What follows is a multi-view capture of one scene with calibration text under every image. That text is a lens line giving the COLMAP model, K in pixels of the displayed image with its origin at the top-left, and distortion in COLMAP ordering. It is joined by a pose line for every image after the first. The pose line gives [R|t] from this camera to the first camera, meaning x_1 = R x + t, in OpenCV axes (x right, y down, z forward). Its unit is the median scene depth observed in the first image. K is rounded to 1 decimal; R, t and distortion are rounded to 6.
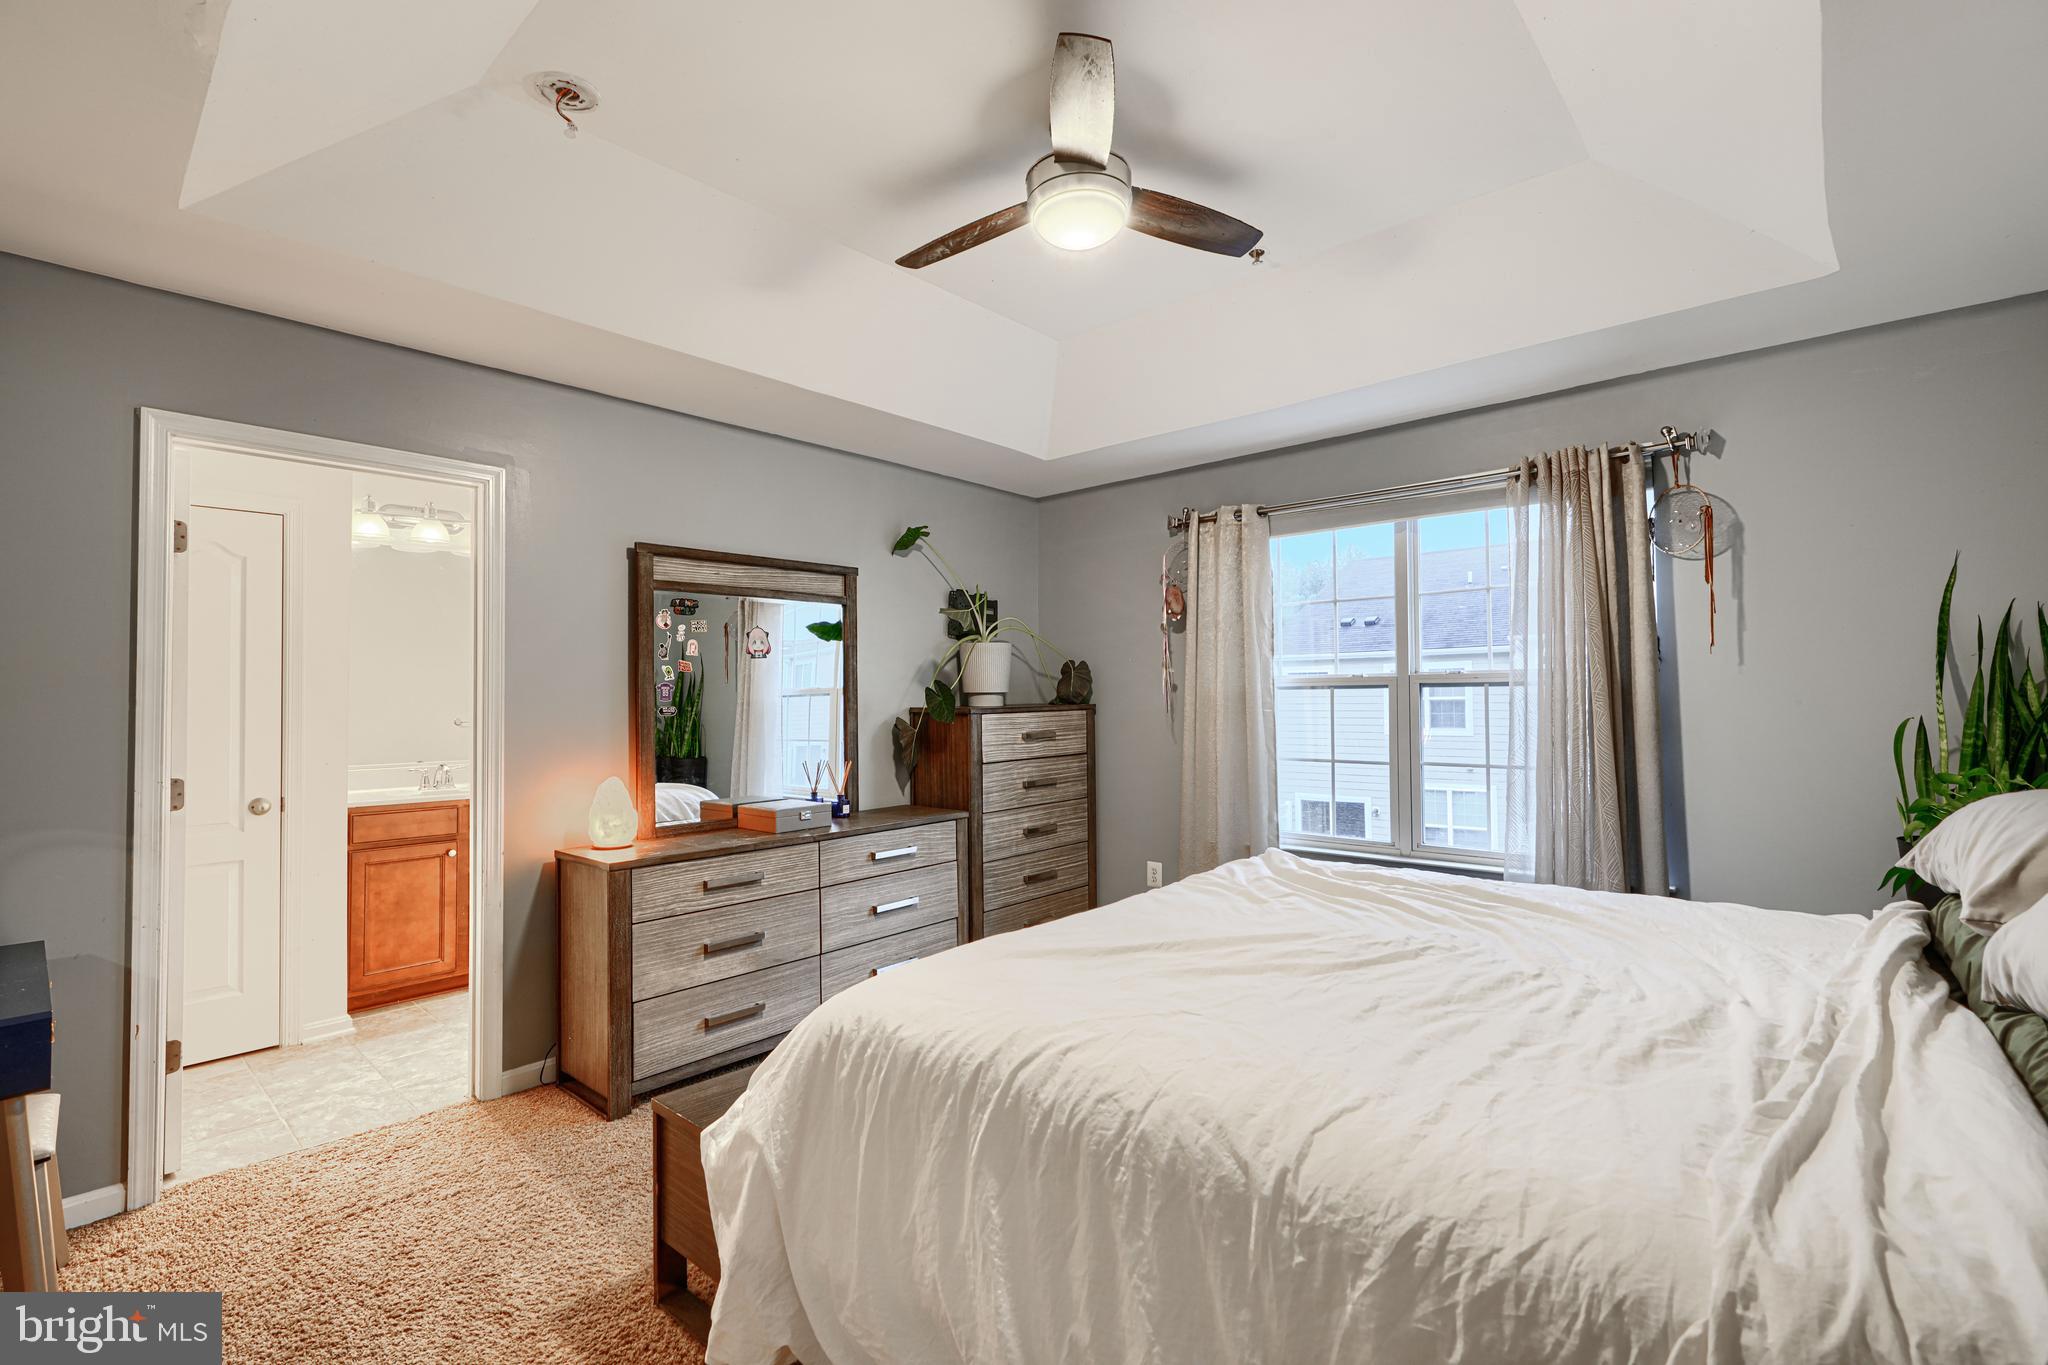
lens RADIAL K [[917.8, 0, 1025.9], [0, 917.8, 681.5], [0, 0, 1]] dist [0.002230, 0.000708]
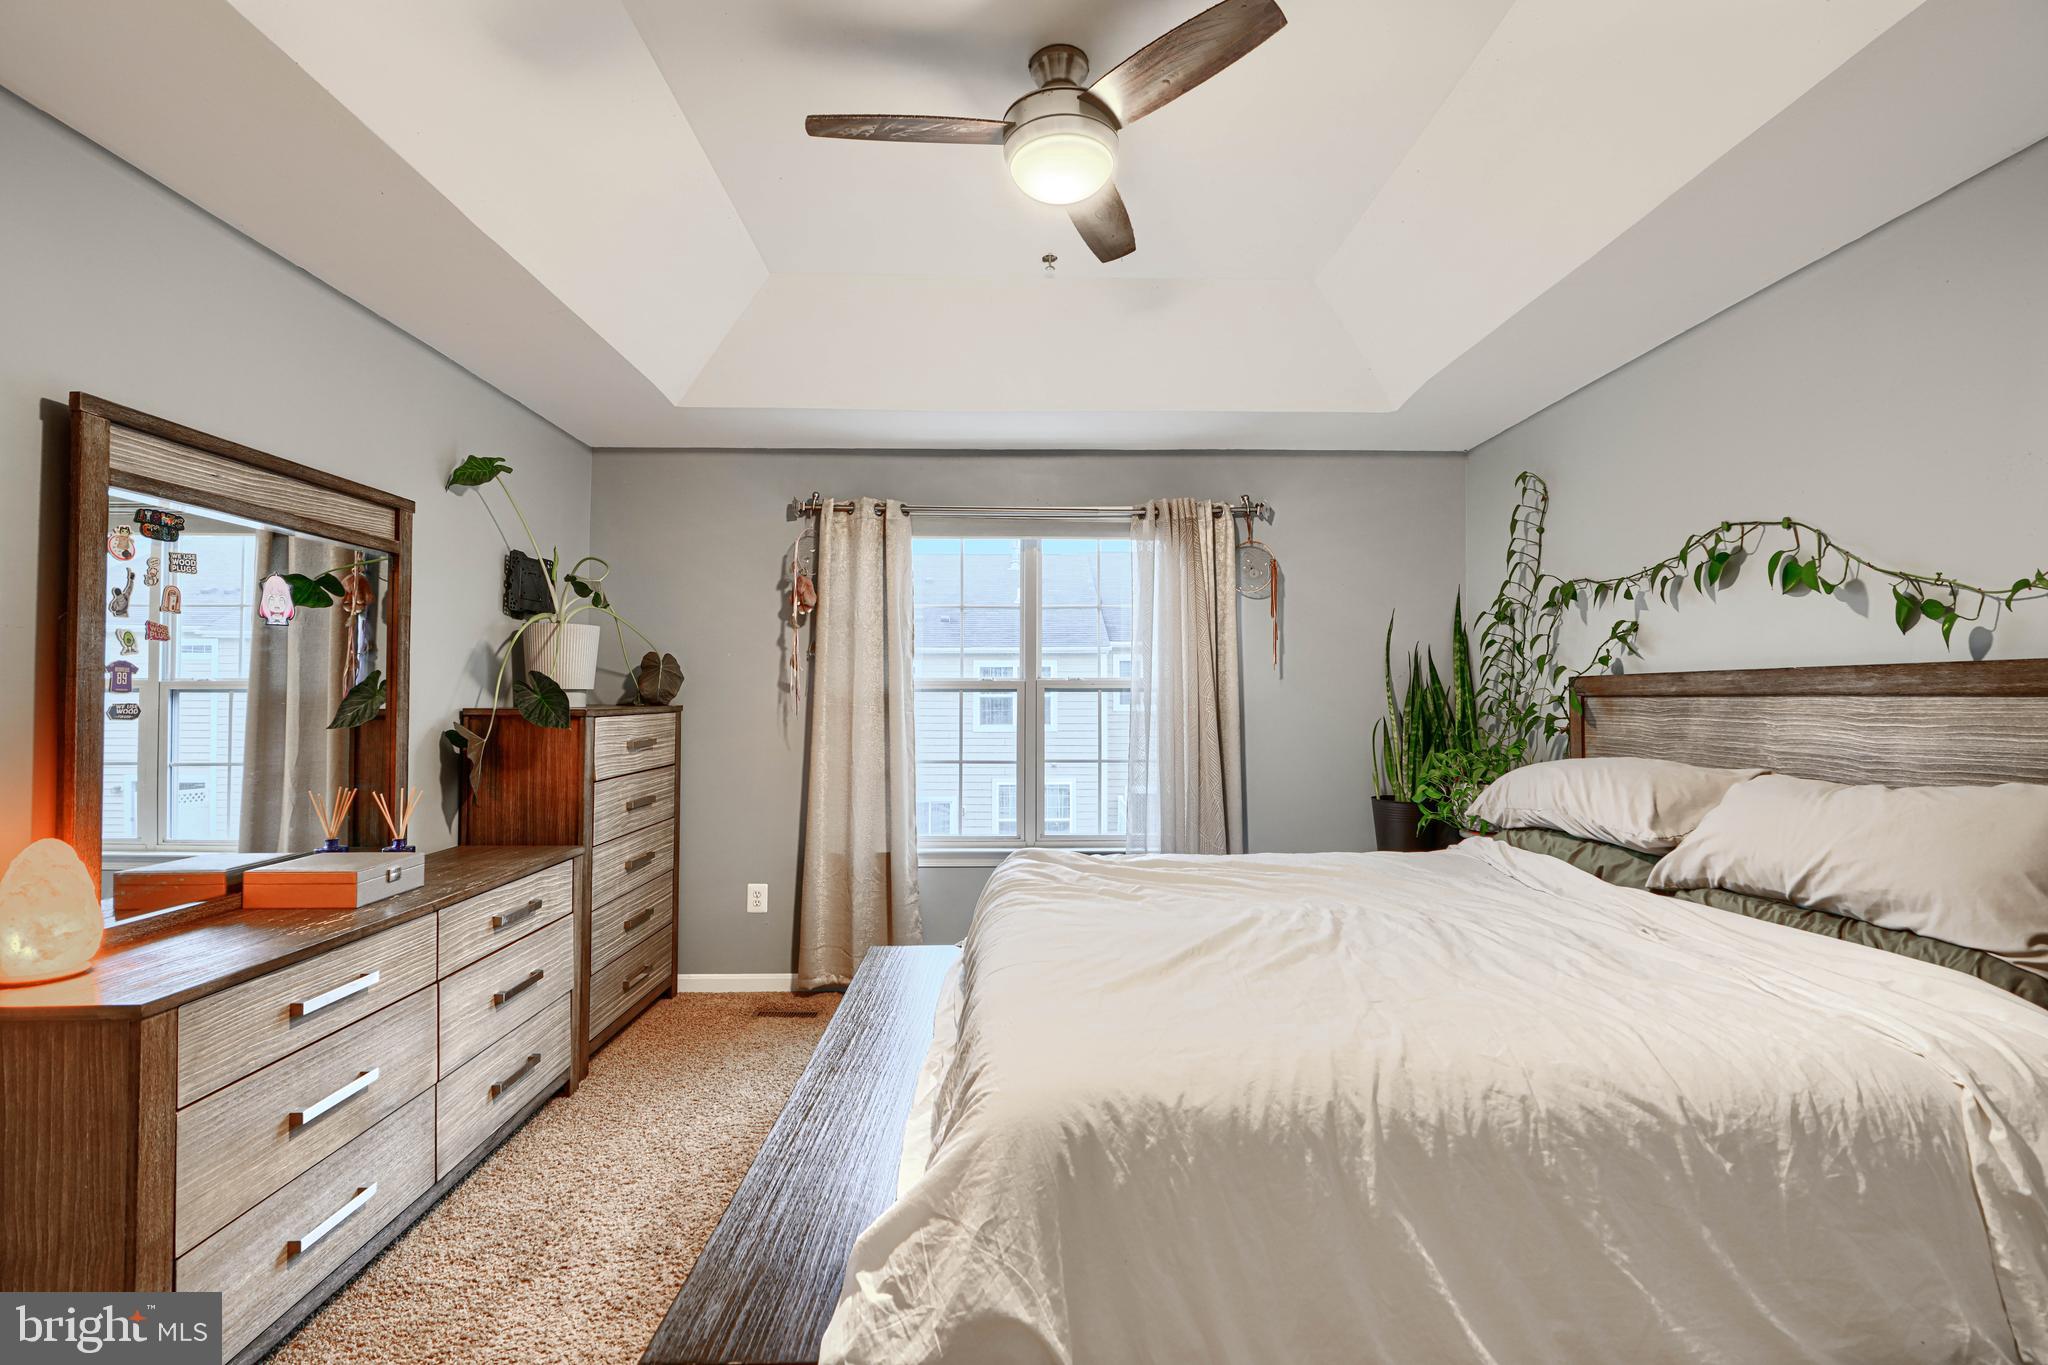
lens RADIAL K [[917.8, 0, 1022.6], [0, 917.8, 679.3], [0, 0, 1]] dist [0.002230, 0.000708]
pose [[0.730011, 0.026180, 0.682933, -0.366801], [-0.020663, 0.999655, -0.016235, 0.010676], [-0.683123, -0.002259, 0.730300, 0.229761]]
